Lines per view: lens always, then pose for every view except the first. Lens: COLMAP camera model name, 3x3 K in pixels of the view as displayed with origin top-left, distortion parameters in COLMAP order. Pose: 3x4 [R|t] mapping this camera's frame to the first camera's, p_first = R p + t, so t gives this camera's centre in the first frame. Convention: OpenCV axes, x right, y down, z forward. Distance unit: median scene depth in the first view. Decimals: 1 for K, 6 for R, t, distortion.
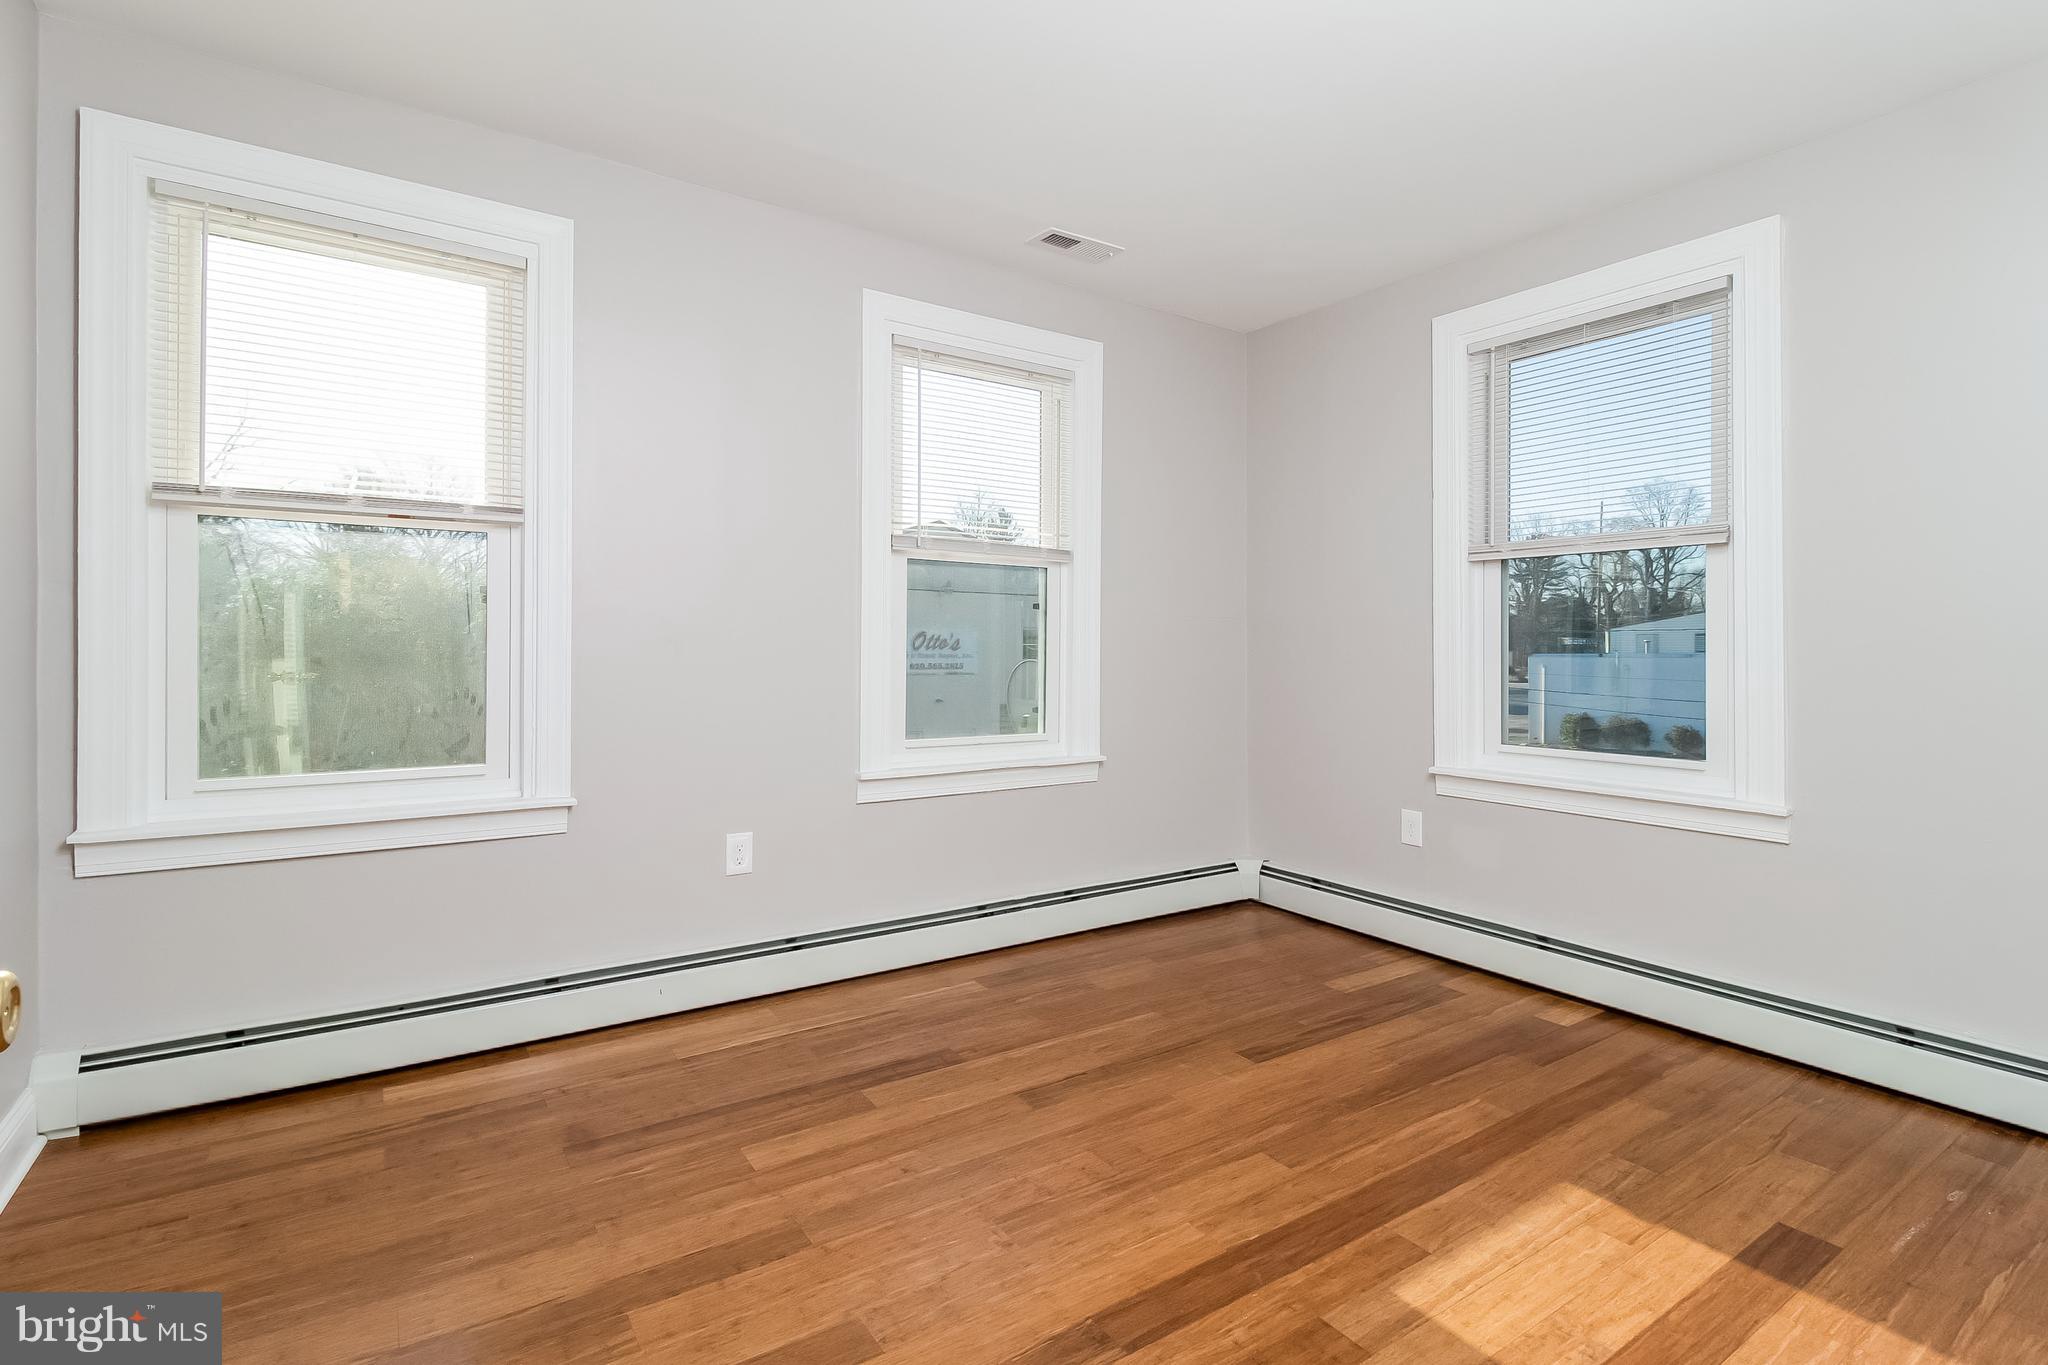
lens RADIAL K [[955.7, 0, 1018.0], [0, 955.7, 657.6], [0, 0, 1]] dist [0.023302, -0.017908]
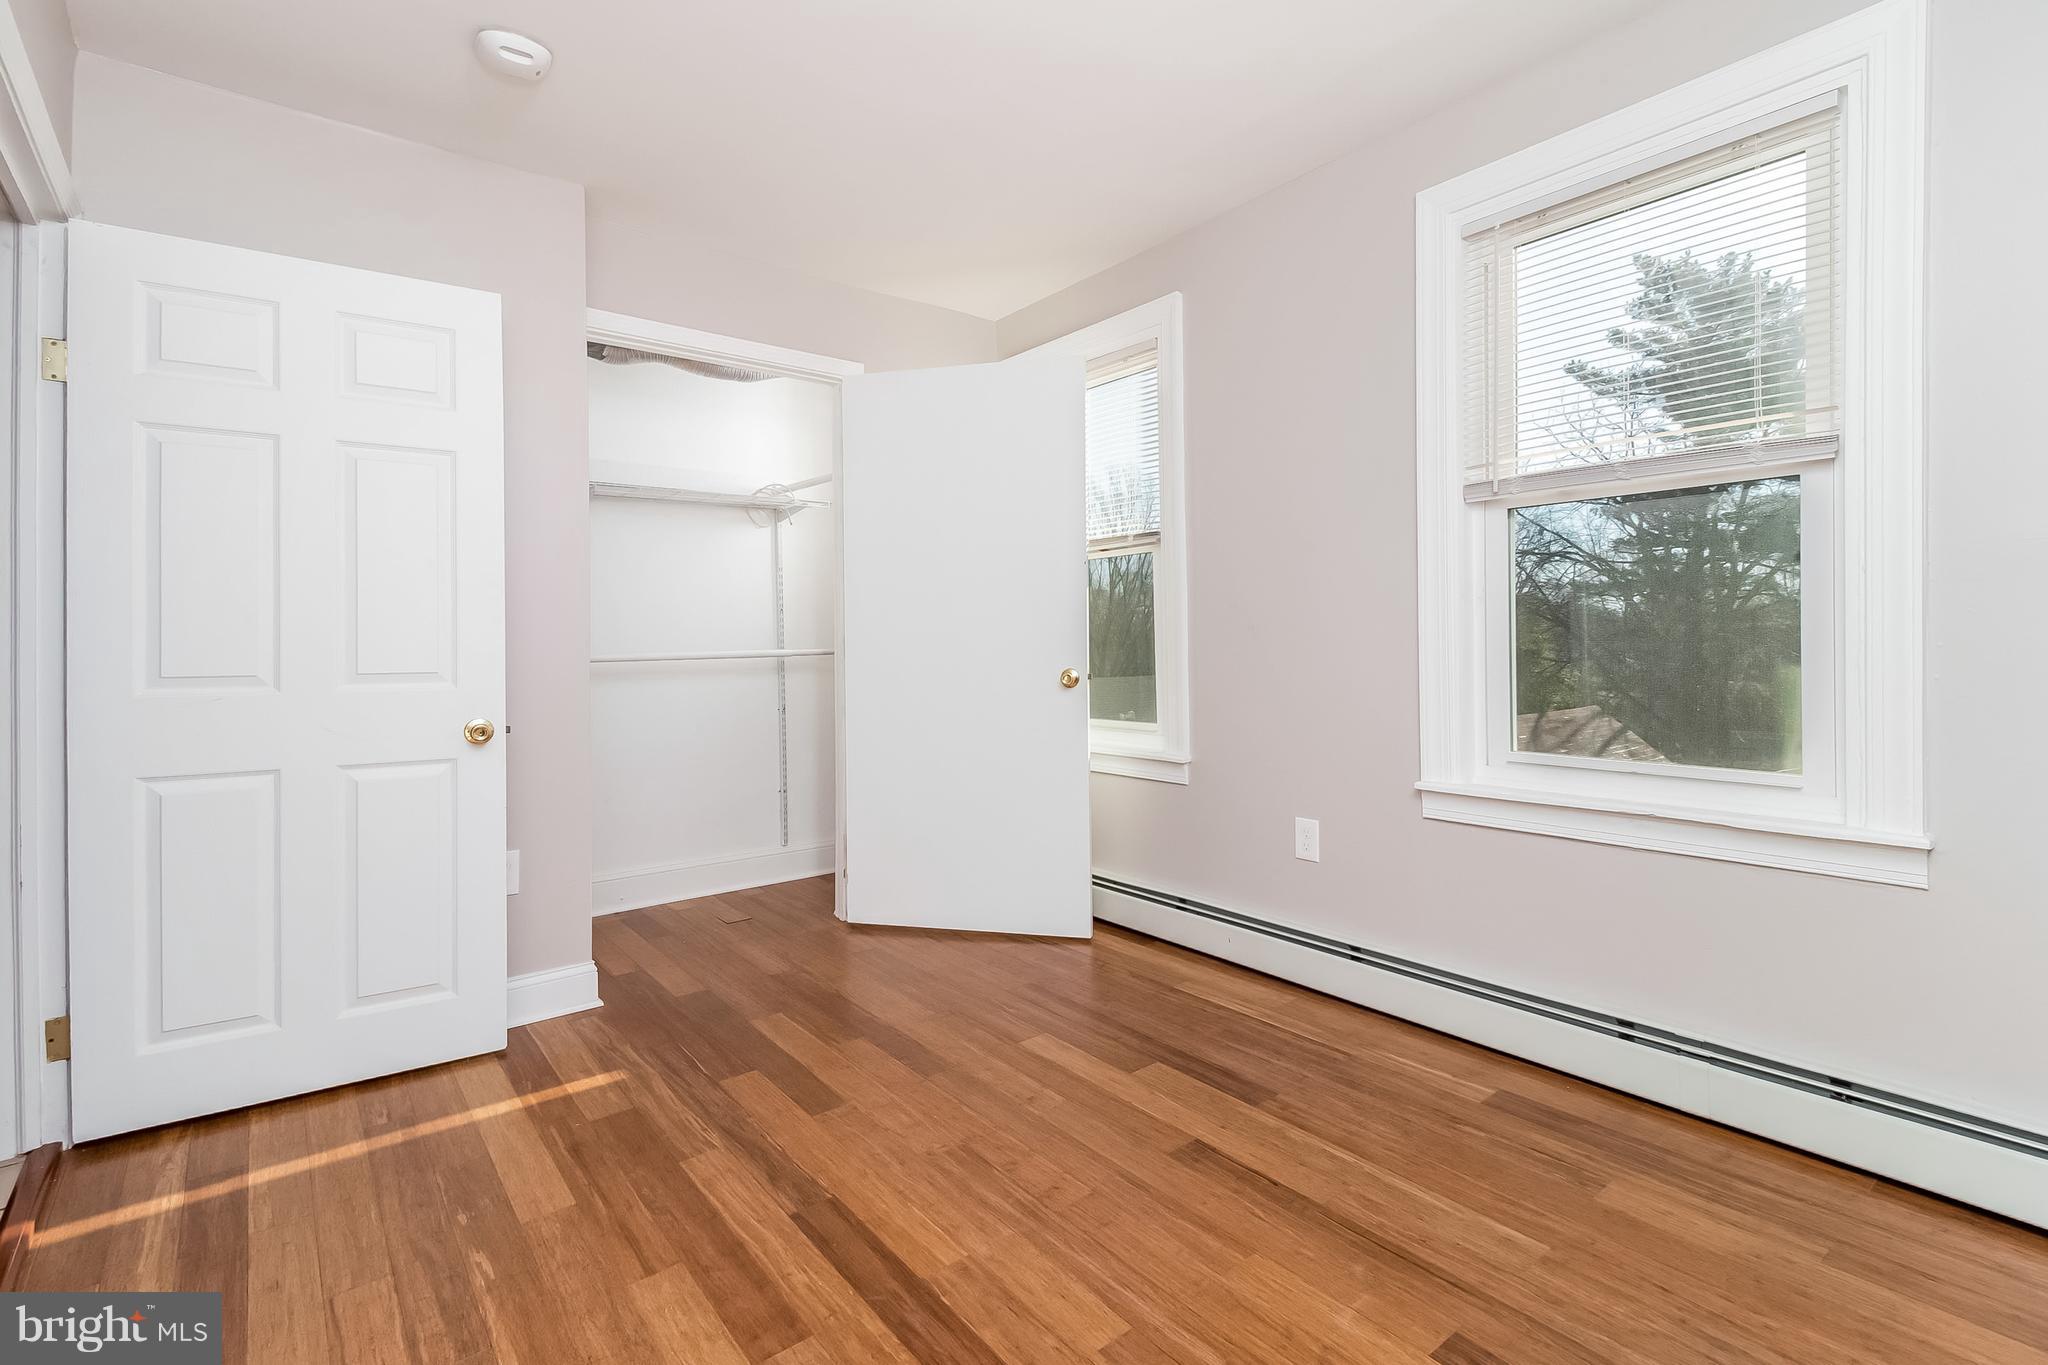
lens RADIAL K [[980.1, 0, 993.9], [0, 980.1, 643.7], [0, 0, 1]] dist [0.035068, -0.019048]
pose [[0.053577, -0.003060, -0.998559, 0.830951], [0.004112, 0.999988, -0.002844, 0.002566], [0.998555, -0.003954, 0.053589, 0.717721]]
